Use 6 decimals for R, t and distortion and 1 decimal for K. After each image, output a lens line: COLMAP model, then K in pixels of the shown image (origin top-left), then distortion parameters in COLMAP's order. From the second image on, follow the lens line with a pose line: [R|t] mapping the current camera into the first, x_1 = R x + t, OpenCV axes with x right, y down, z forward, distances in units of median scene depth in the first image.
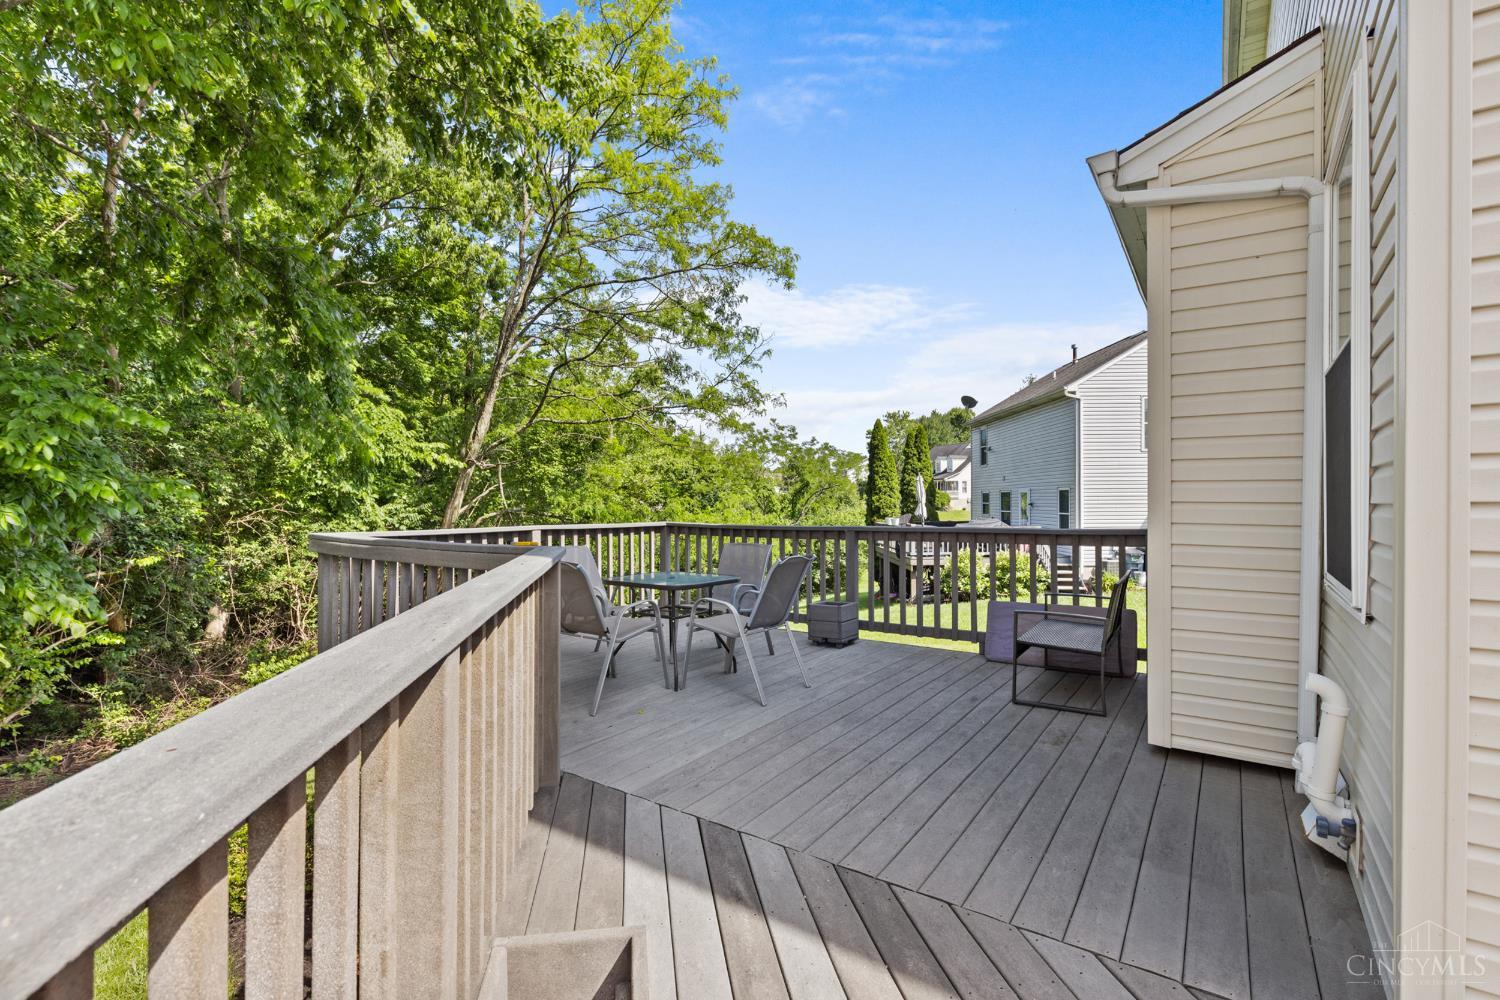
lens RADIAL K [[675.2, 0, 755.9], [0, 675.2, 503.1], [0, 0, 1]] dist [0.006457, -0.000775]
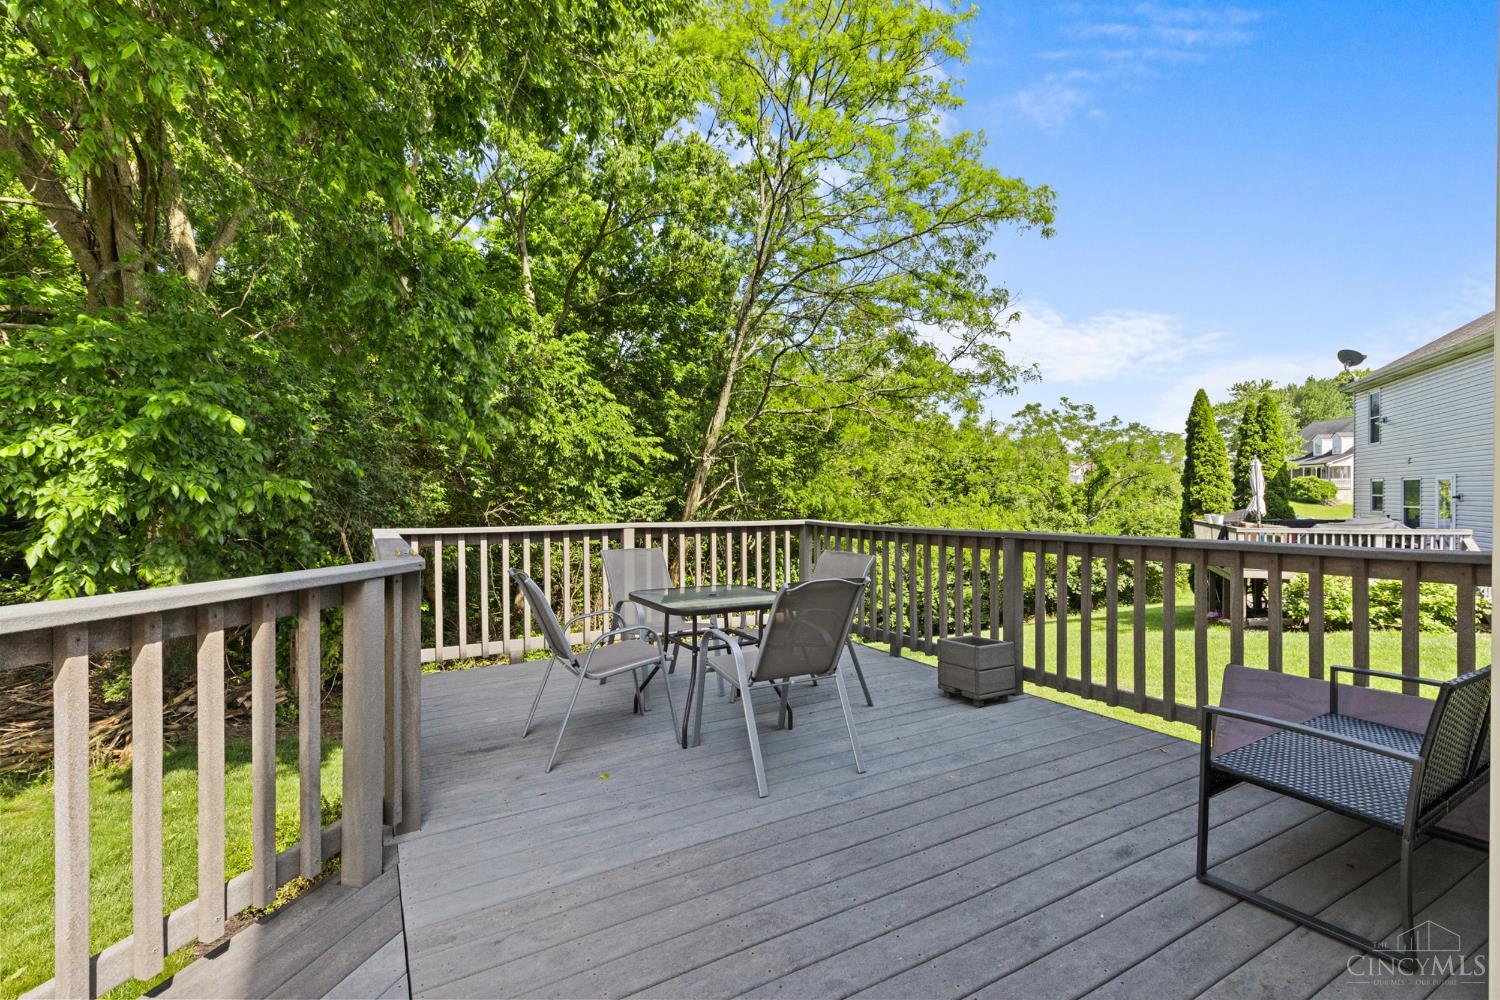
lens RADIAL K [[675.2, 0, 750.3], [0, 675.2, 499.5], [0, 0, 1]] dist [0.006457, -0.000775]
pose [[0.904038, 0.002623, -0.427444, 0.075481], [0.000493, 0.999974, 0.007179, -0.001642], [0.427452, -0.006701, 0.904013, 0.097210]]
